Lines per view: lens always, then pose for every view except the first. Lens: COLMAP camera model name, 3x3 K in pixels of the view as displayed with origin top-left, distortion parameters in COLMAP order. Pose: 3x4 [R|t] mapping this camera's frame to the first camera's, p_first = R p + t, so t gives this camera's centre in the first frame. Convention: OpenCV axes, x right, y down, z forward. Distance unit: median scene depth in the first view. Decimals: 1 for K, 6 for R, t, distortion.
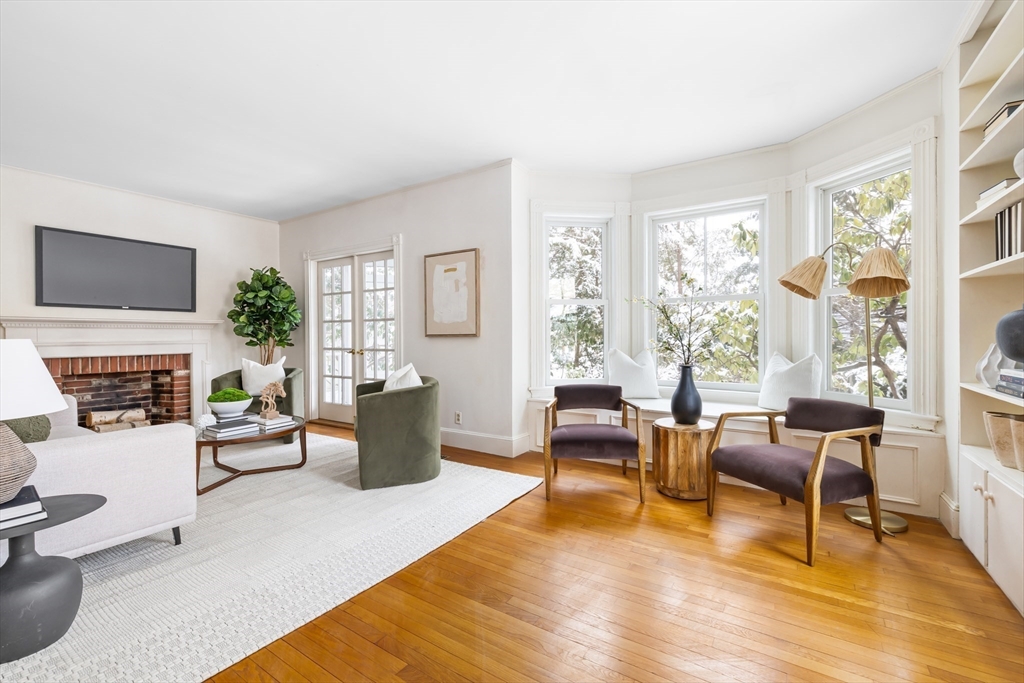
lens RADIAL K [[444.8, 0, 509.9], [0, 444.8, 341.4], [0, 0, 1]] dist [0.001533, 0.000145]
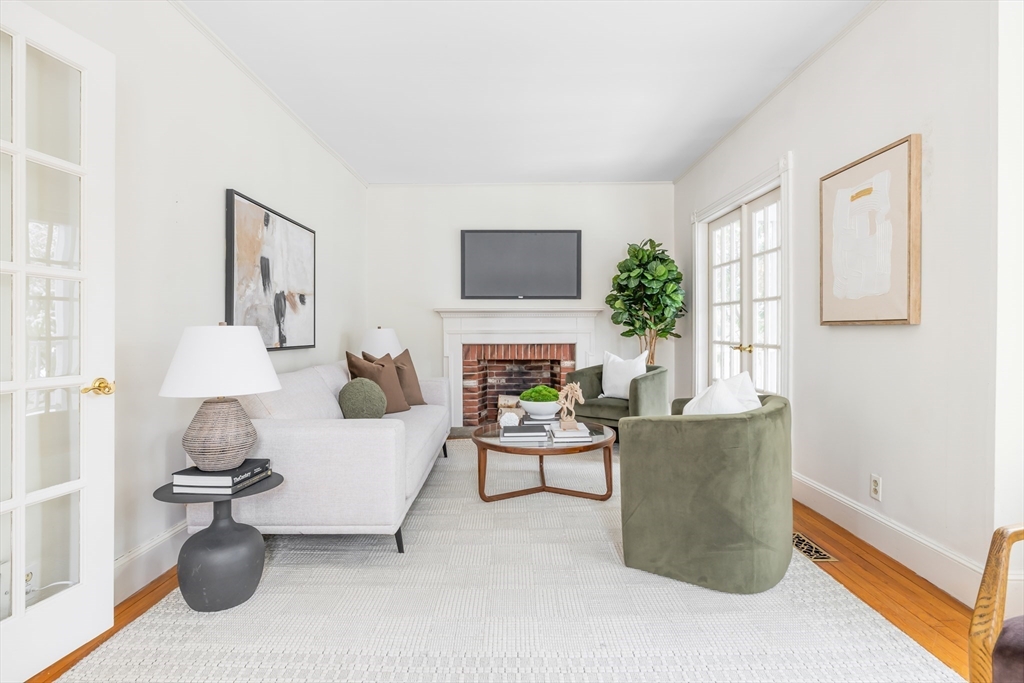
lens RADIAL K [[525.2, 0, 513.0], [0, 525.2, 333.4], [0, 0, 1]] dist [-0.003016, 0.000185]
pose [[0.544896, 0.012274, -0.838414, 0.141052], [-0.009911, 0.999917, 0.008197, -0.001631], [0.838445, 0.003843, 0.544972, 0.311055]]
